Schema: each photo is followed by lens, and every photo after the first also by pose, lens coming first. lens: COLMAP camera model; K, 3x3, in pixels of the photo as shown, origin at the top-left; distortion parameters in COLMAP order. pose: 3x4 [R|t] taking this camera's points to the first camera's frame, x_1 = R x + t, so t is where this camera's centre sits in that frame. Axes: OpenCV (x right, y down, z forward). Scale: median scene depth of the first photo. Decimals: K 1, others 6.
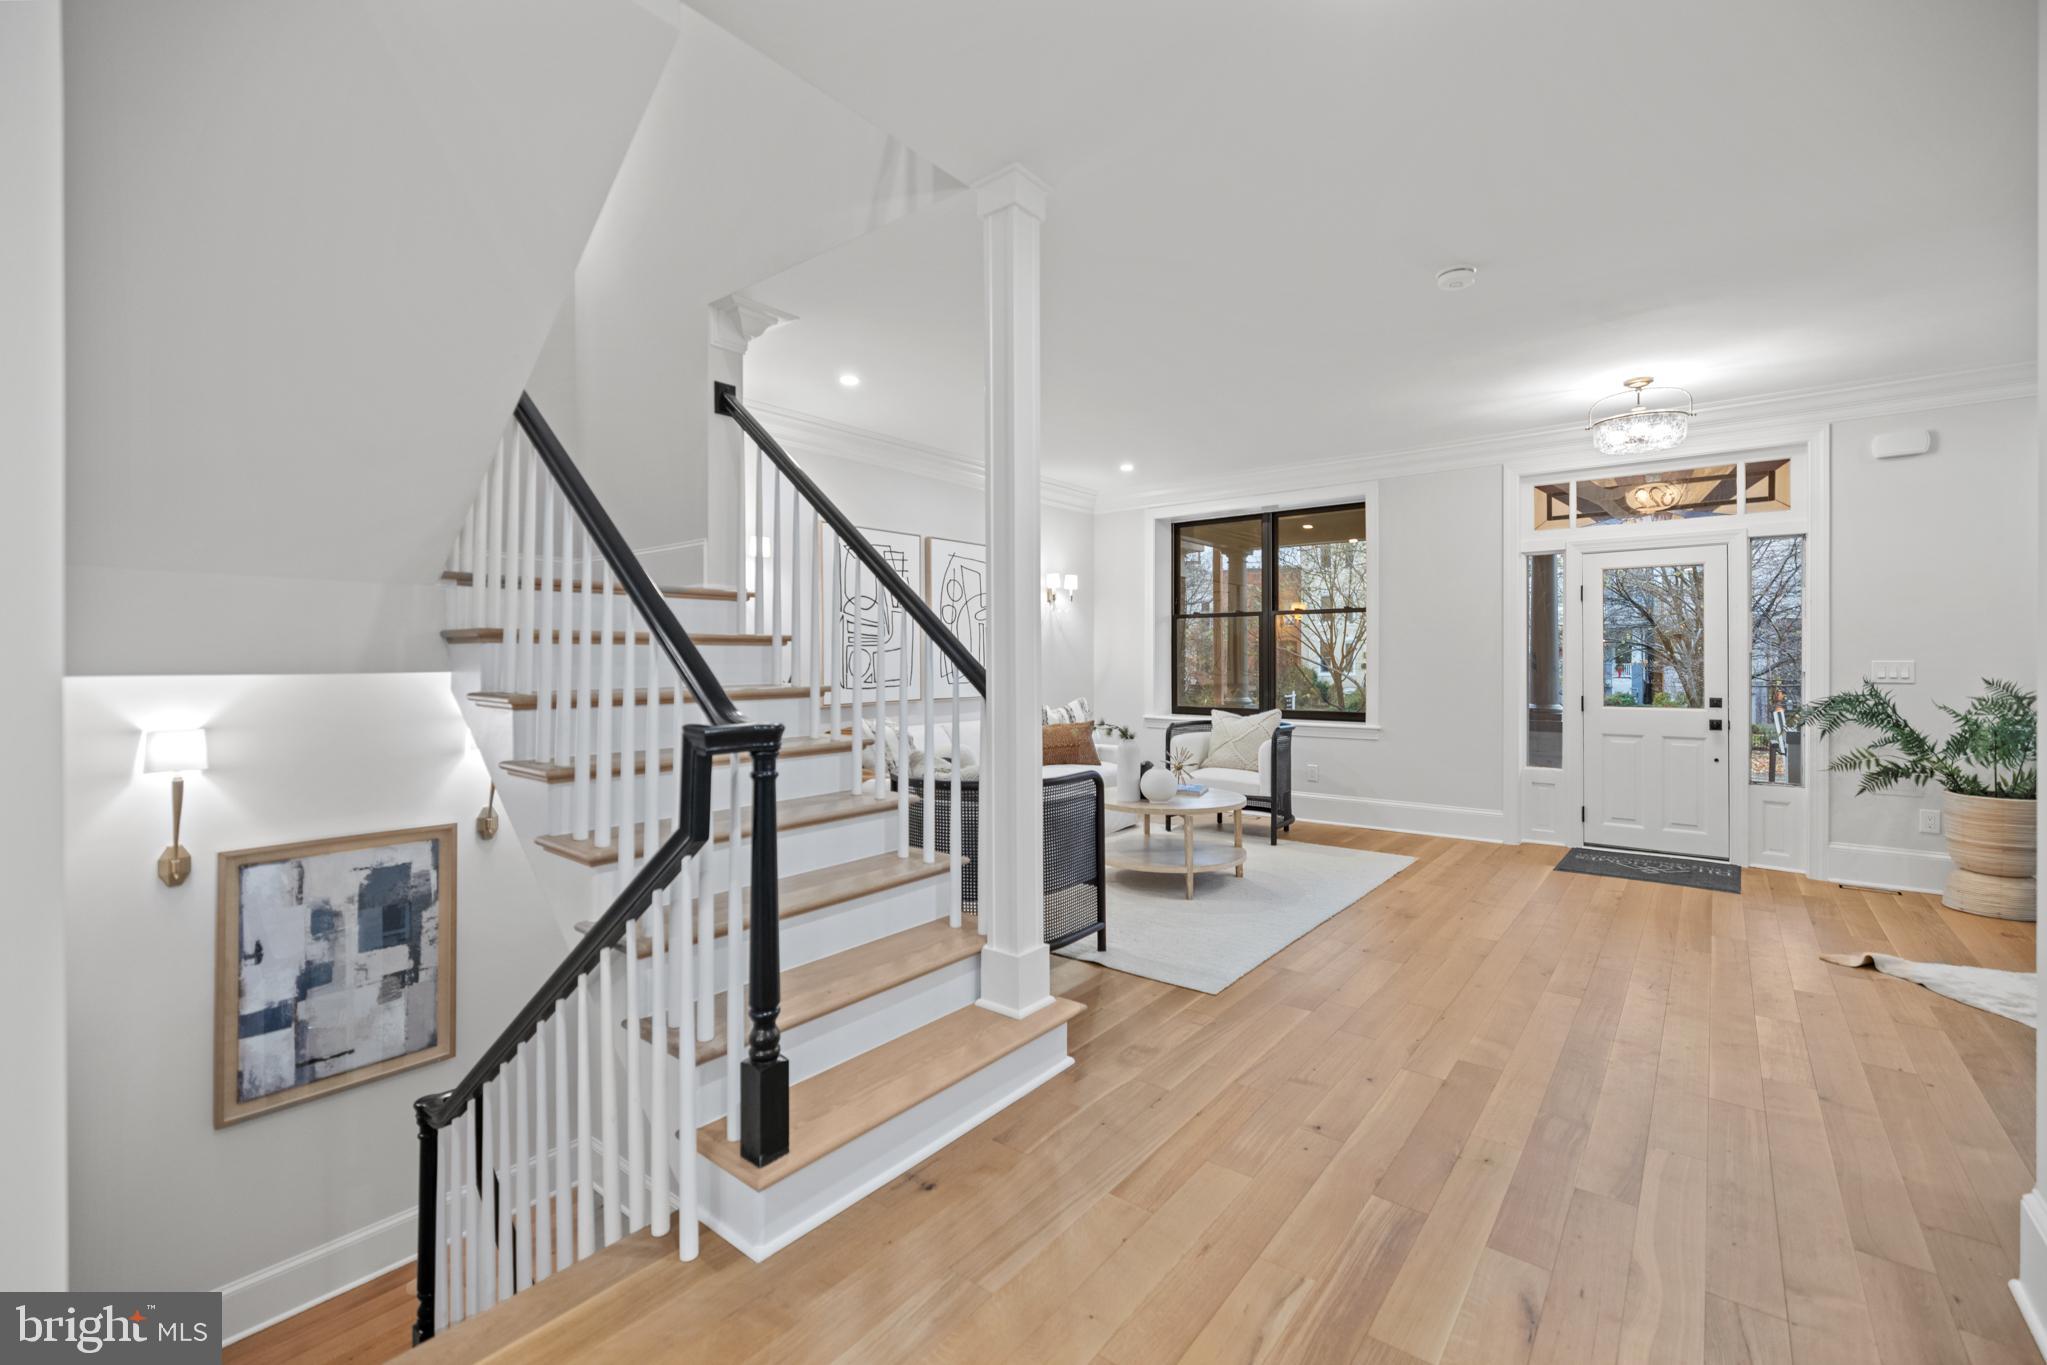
lens RADIAL K [[875.9, 0, 1033.1], [0, 875.9, 664.8], [0, 0, 1]] dist [-0.000408, -0.000119]
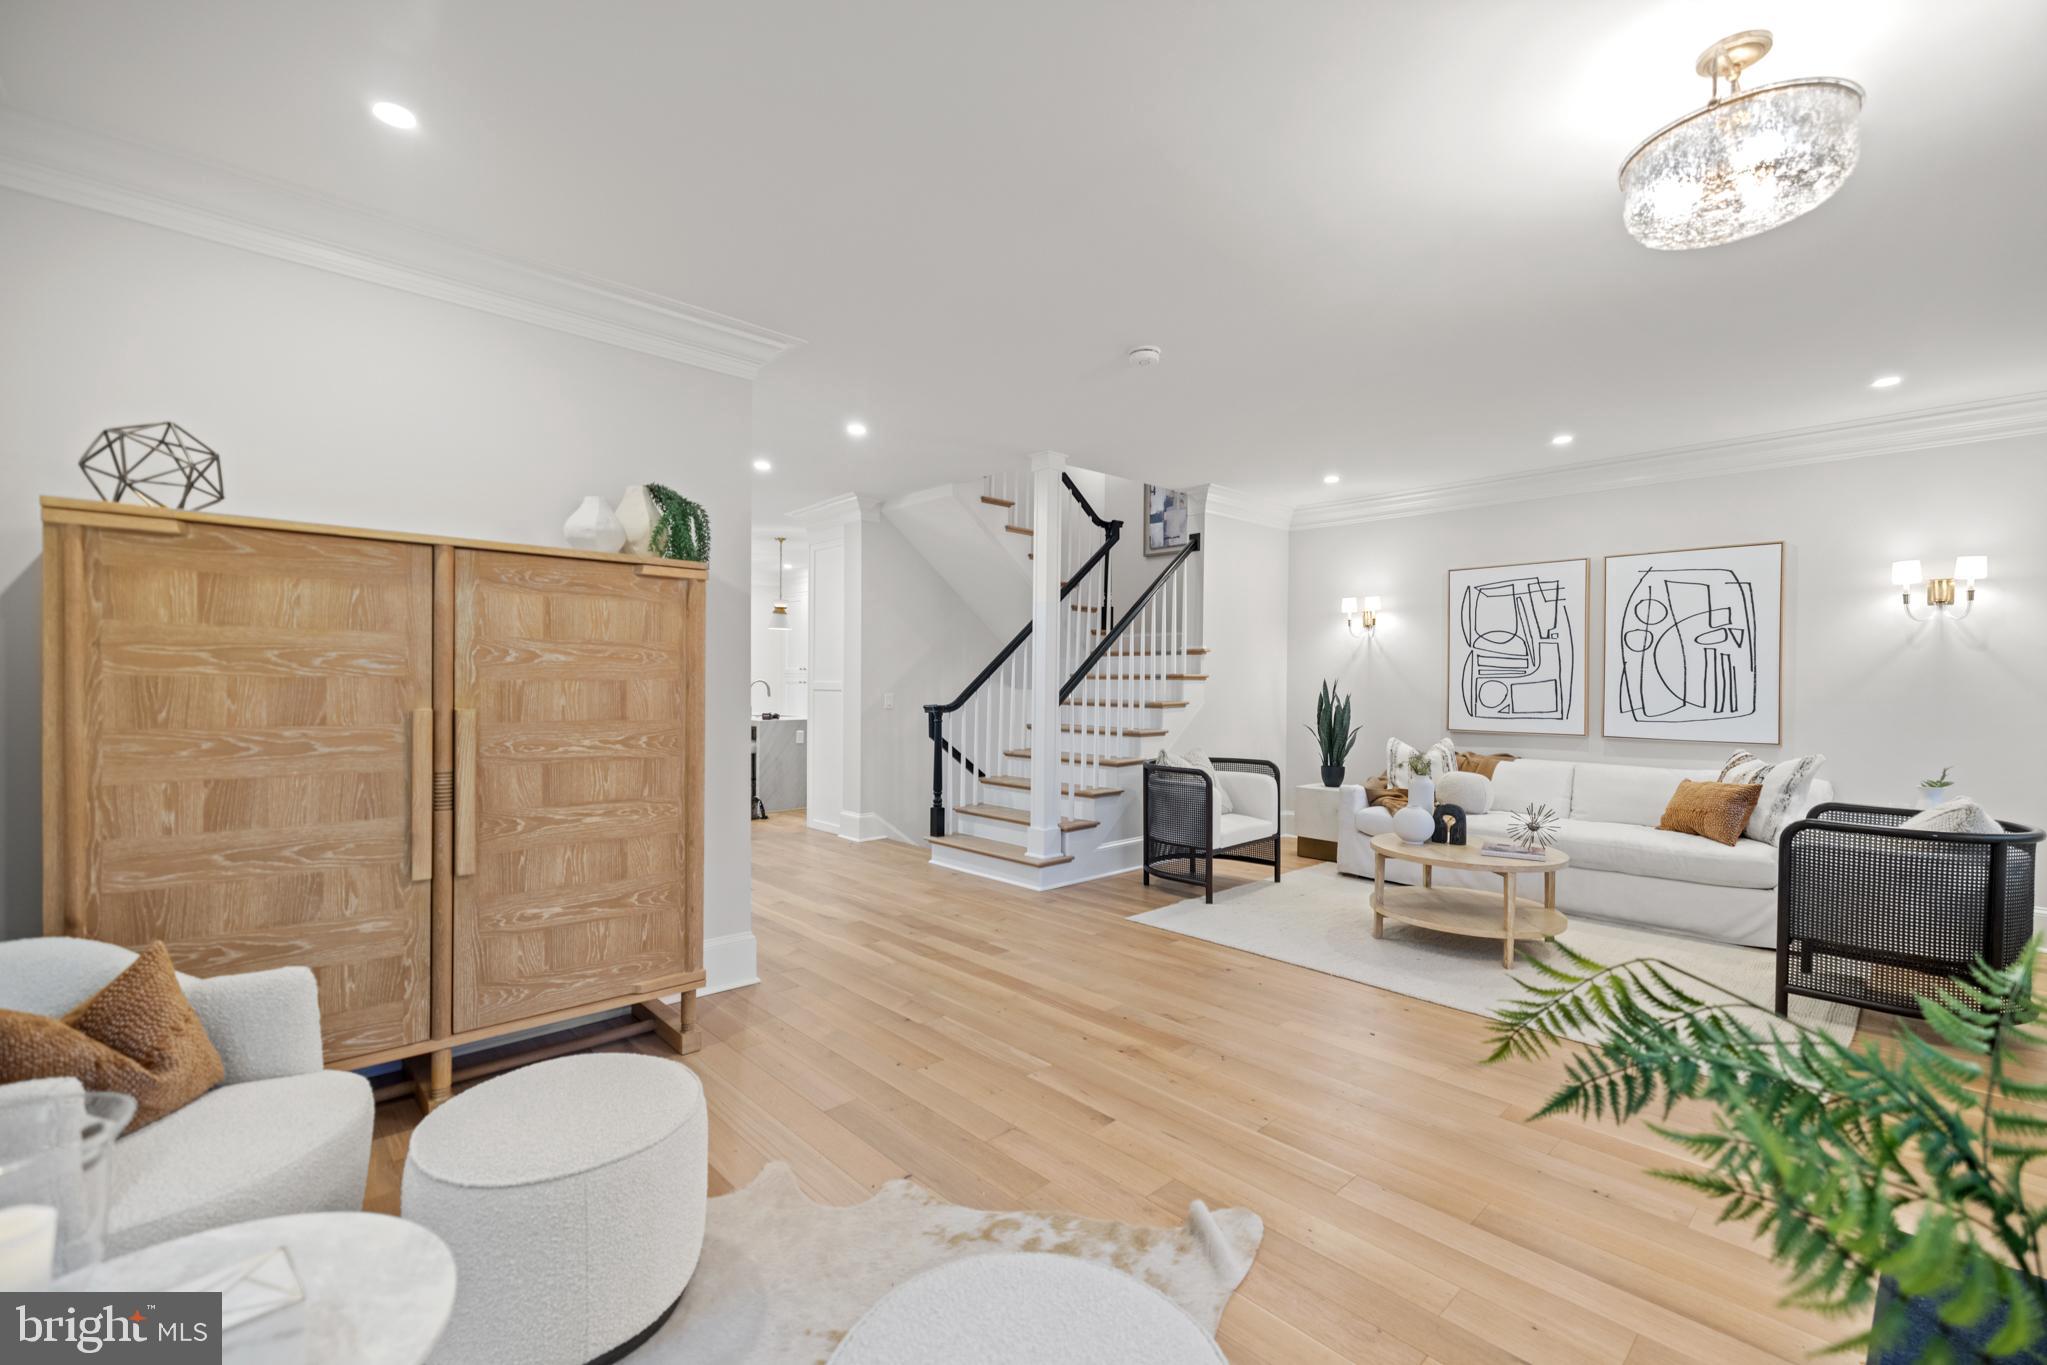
lens RADIAL K [[873.8, 0, 1014.4], [0, 873.8, 685.0], [0, 0, 1]] dist [0.001411, 0.000081]
pose [[-0.157105, 0.006692, -0.987559, 1.169216], [-0.013611, 0.999867, 0.008941, -0.017782], [0.987488, 0.014846, -0.156993, 0.725624]]
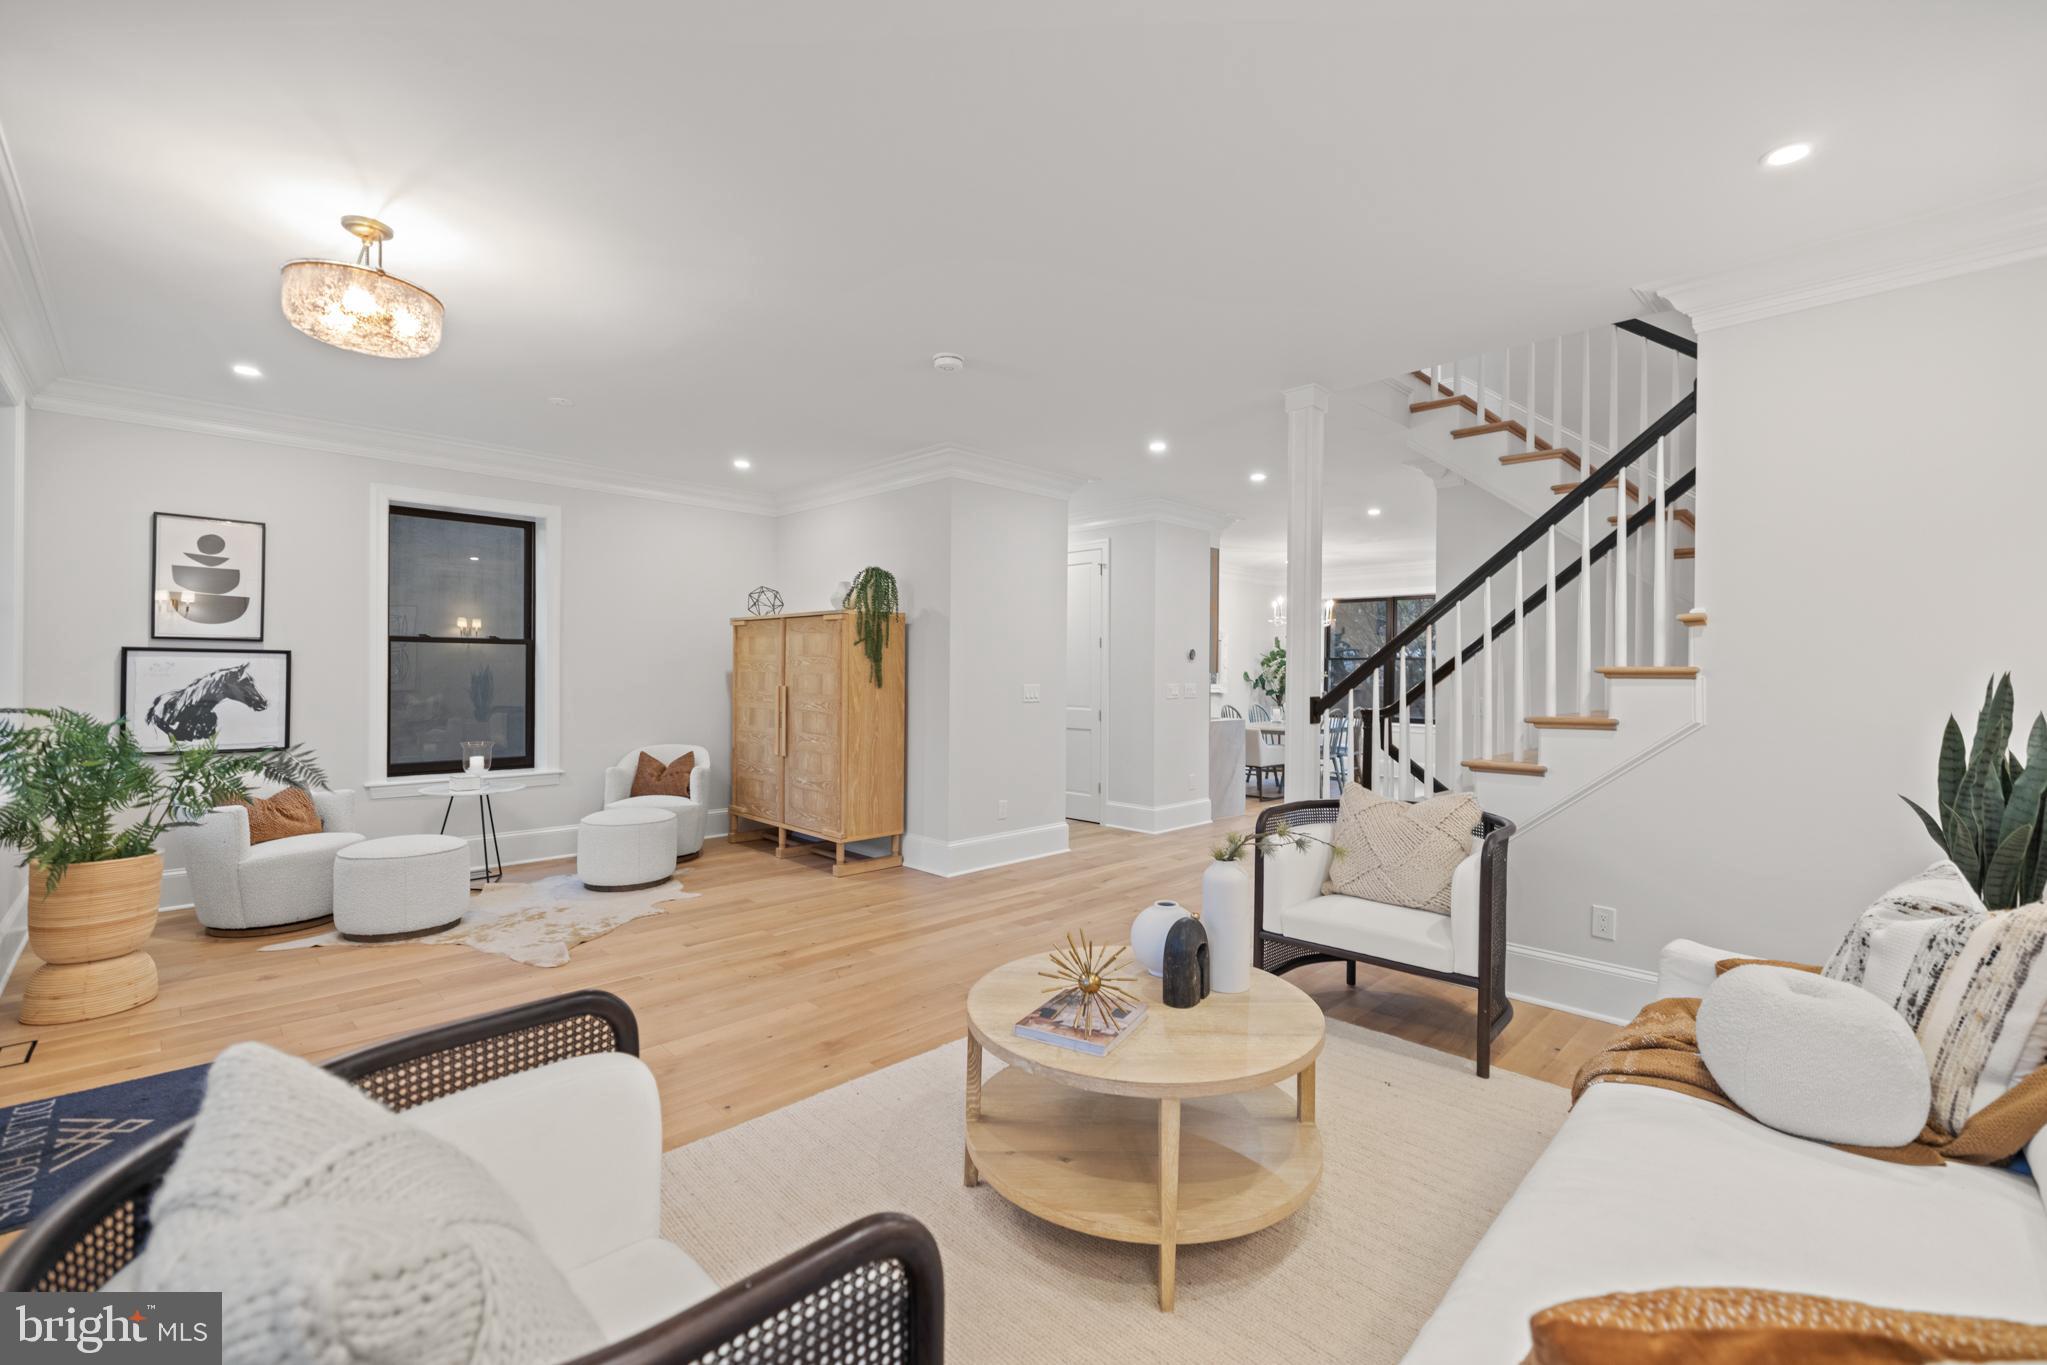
lens RADIAL K [[875.9, 0, 1033.1], [0, 875.9, 664.8], [0, 0, 1]] dist [-0.000408, -0.000119]
pose [[-0.992910, -0.007095, 0.118654, 0.162022], [-0.007531, 0.999966, -0.003230, -0.022910], [-0.118627, -0.004101, -0.992930, 1.546067]]
